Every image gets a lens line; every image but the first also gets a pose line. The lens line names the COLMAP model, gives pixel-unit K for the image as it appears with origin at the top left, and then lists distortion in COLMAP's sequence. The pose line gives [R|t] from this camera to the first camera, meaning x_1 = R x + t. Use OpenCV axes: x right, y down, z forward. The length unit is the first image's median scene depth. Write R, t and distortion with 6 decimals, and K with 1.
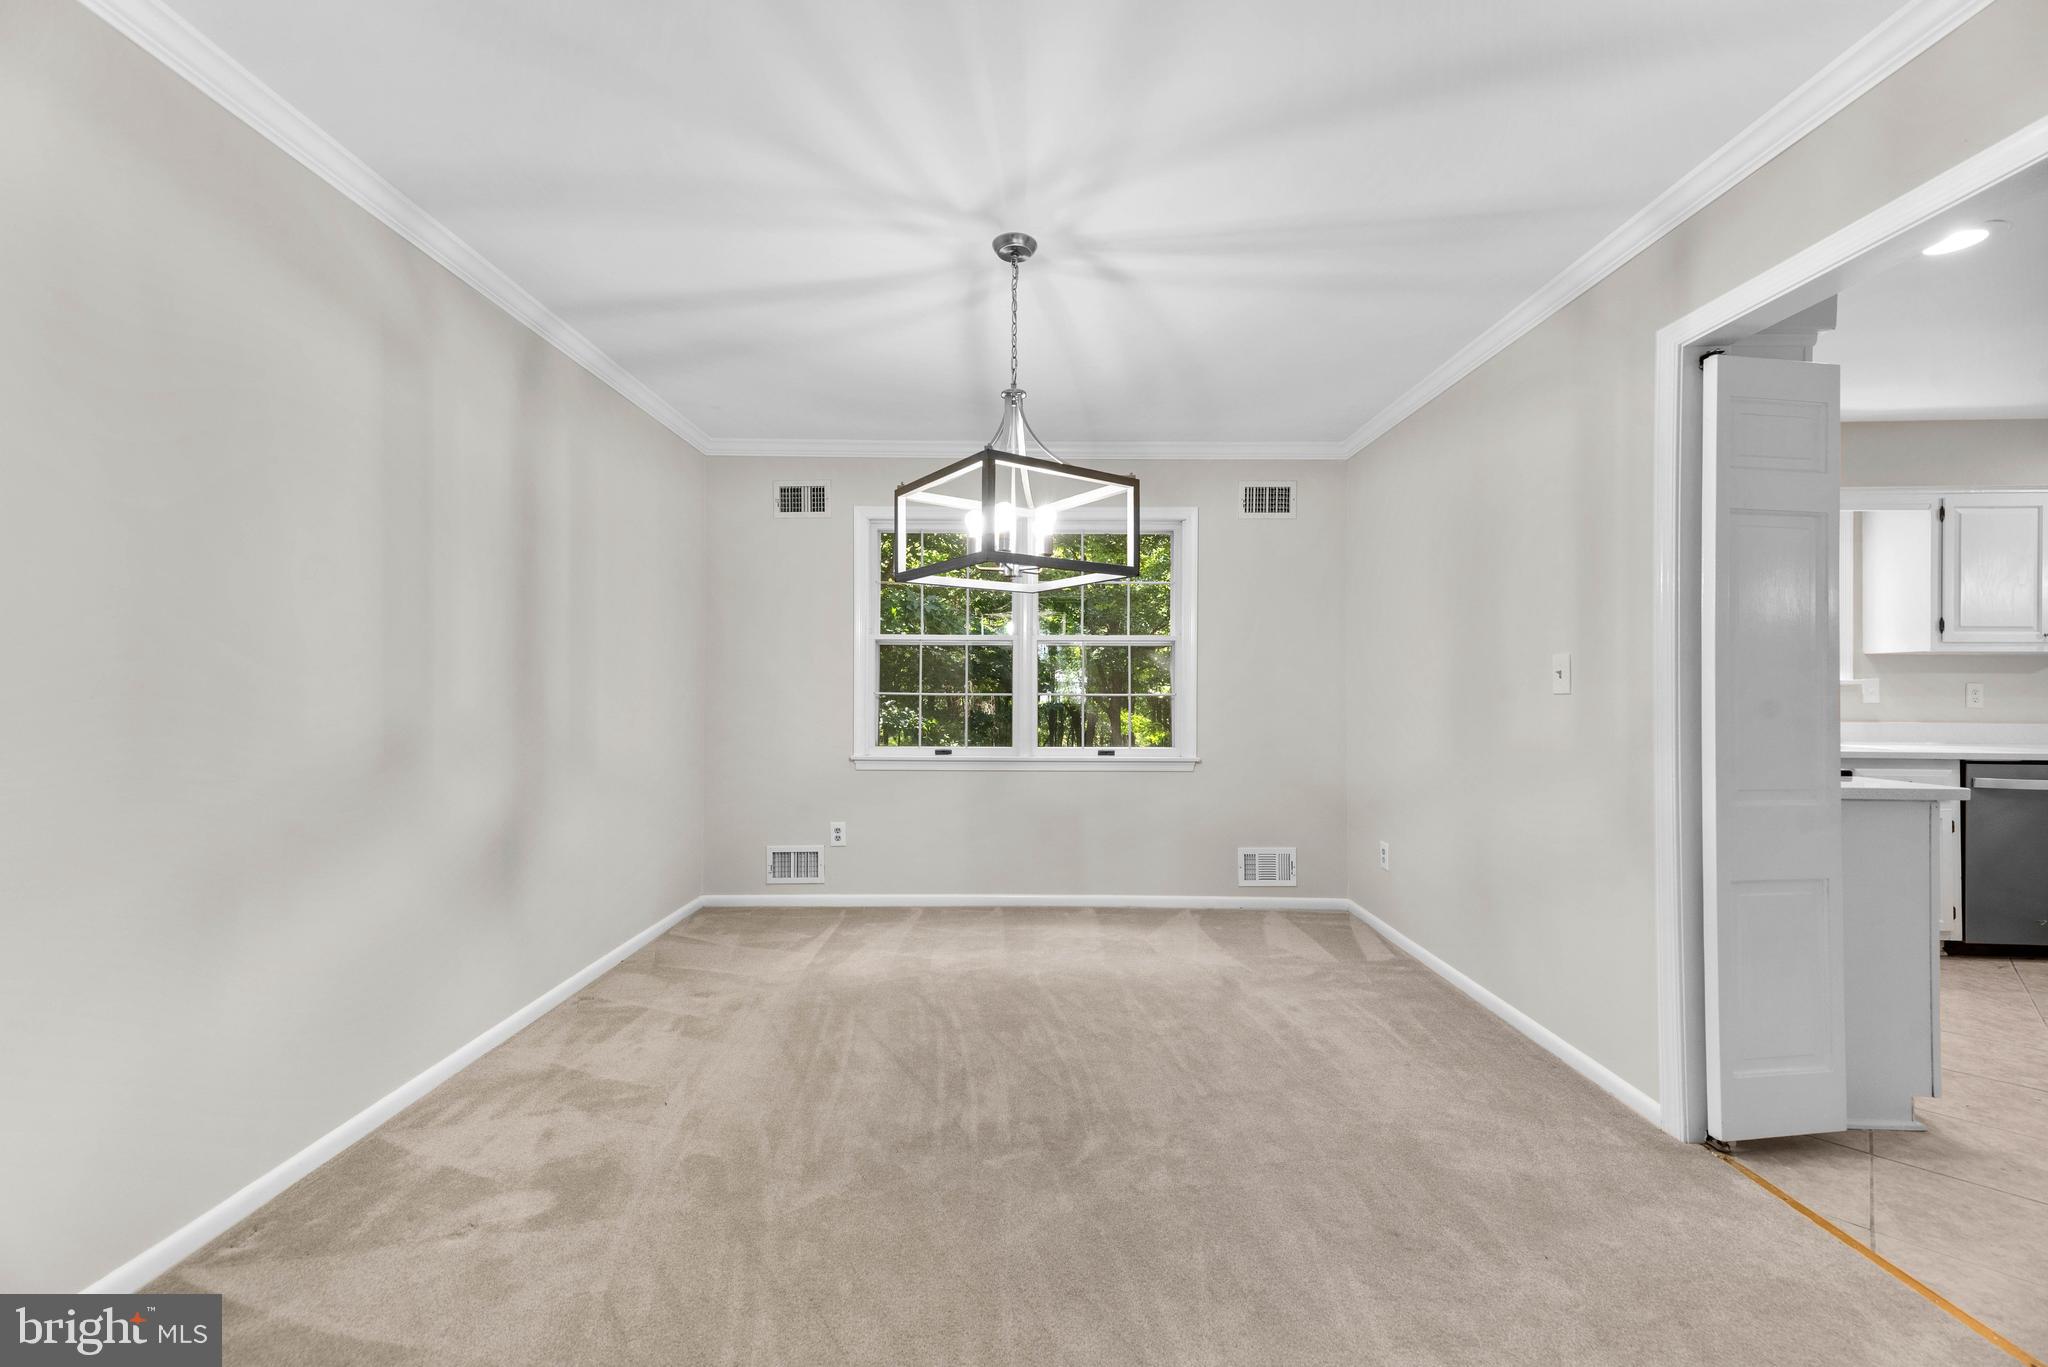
lens RADIAL K [[814.2, 0, 1024.0], [0, 814.2, 683.5], [0, 0, 1]] dist [0.029102, 0.000176]
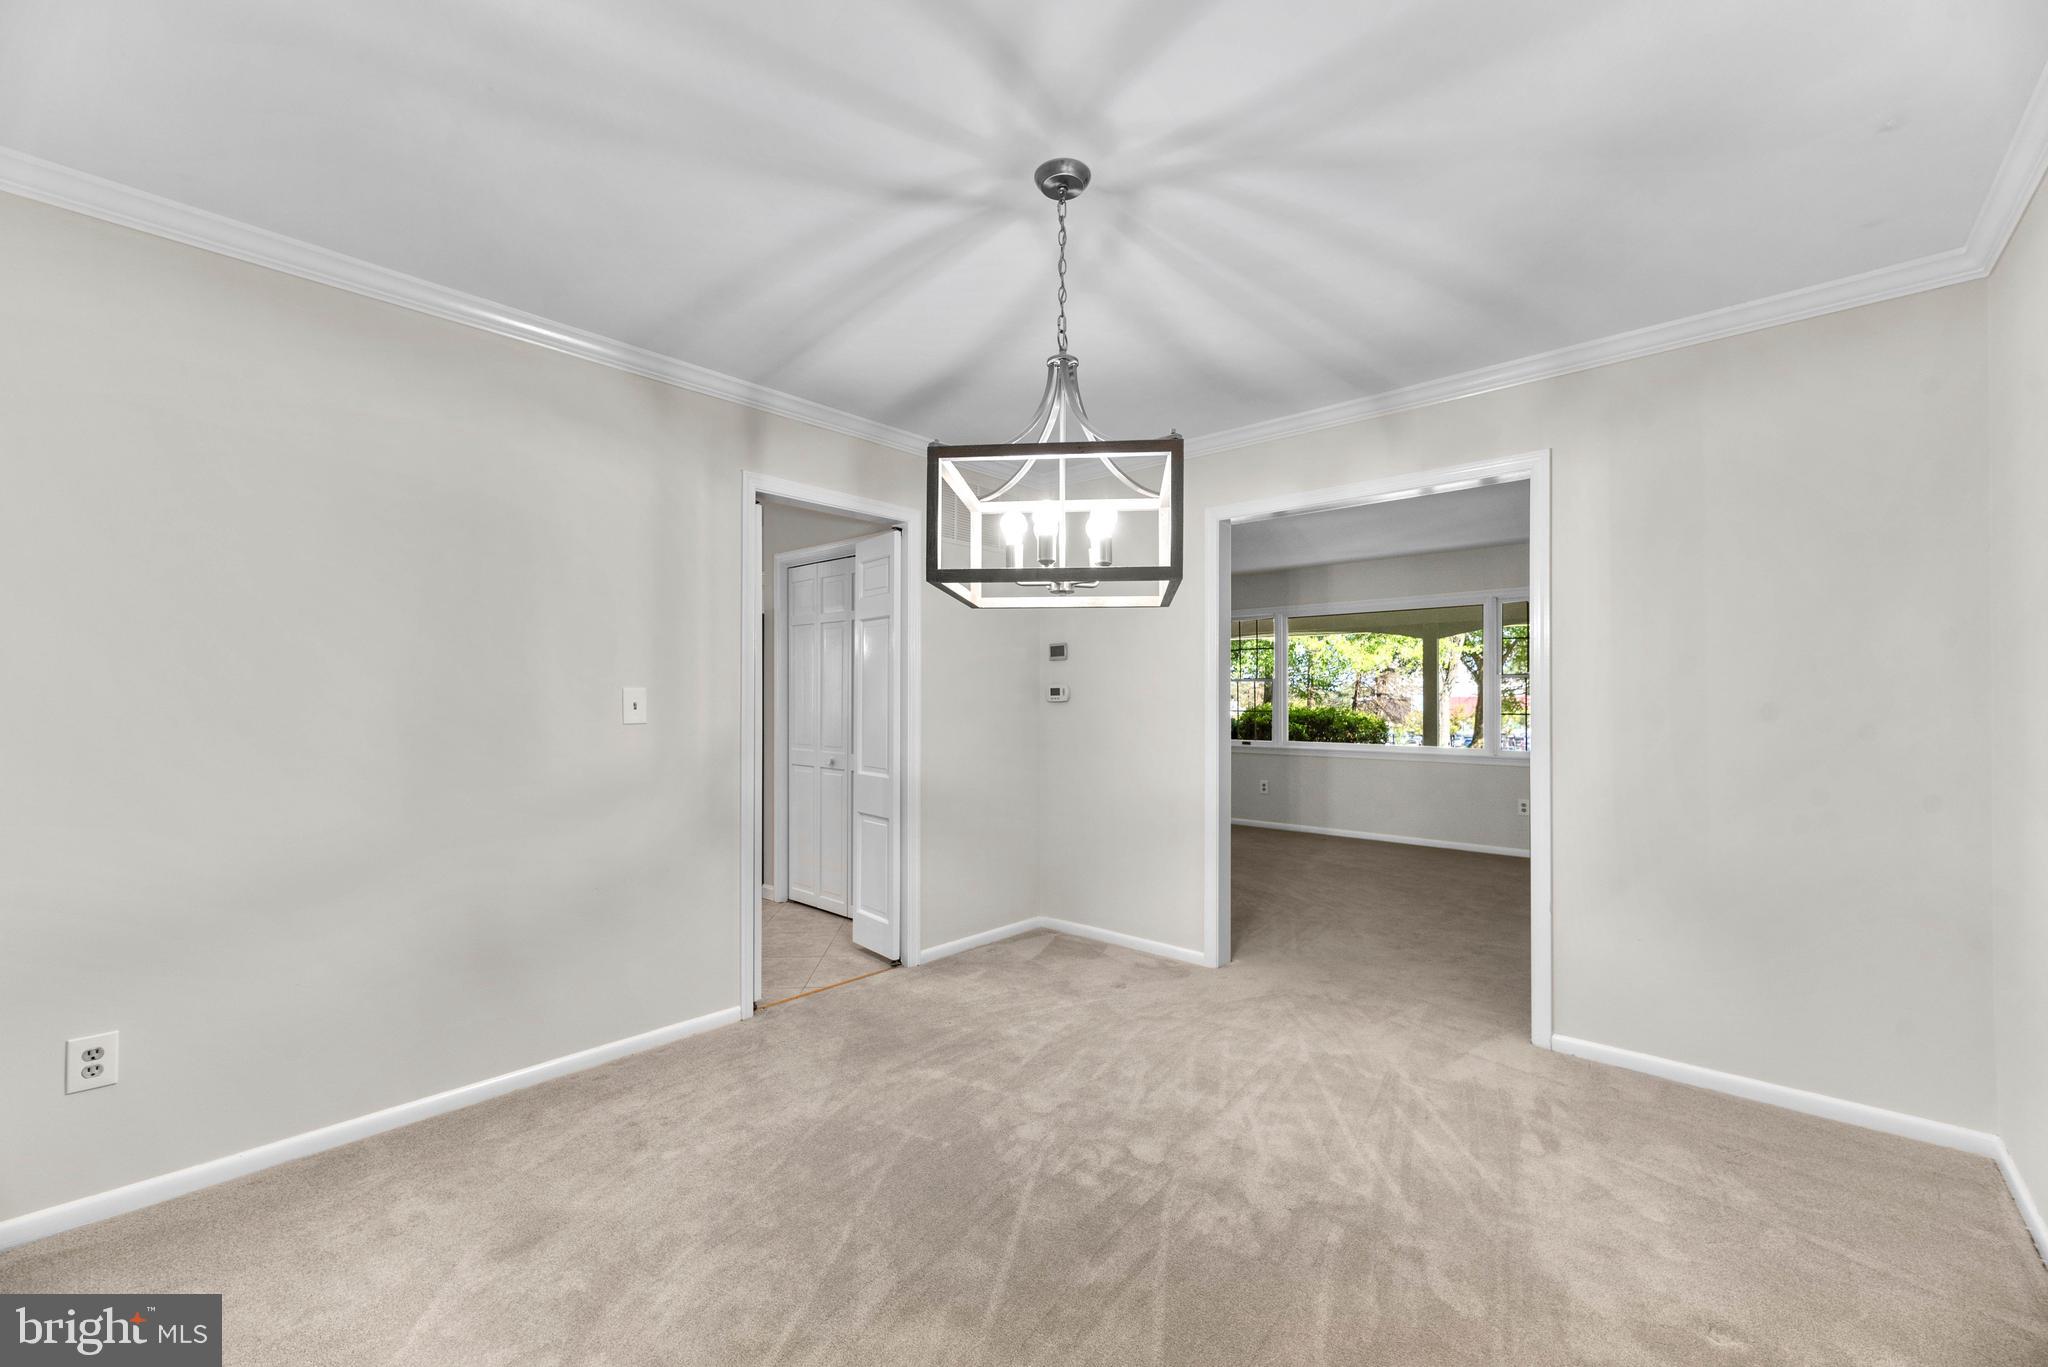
lens RADIAL K [[825.7, 0, 1024.2], [0, 825.7, 696.0], [0, 0, 1]] dist [0.001369, 0.000206]
pose [[-0.742843, -0.003984, 0.669454, -0.526231], [-0.006654, 0.999977, -0.001432, -0.029975], [-0.669433, -0.005518, -0.742852, 1.631195]]
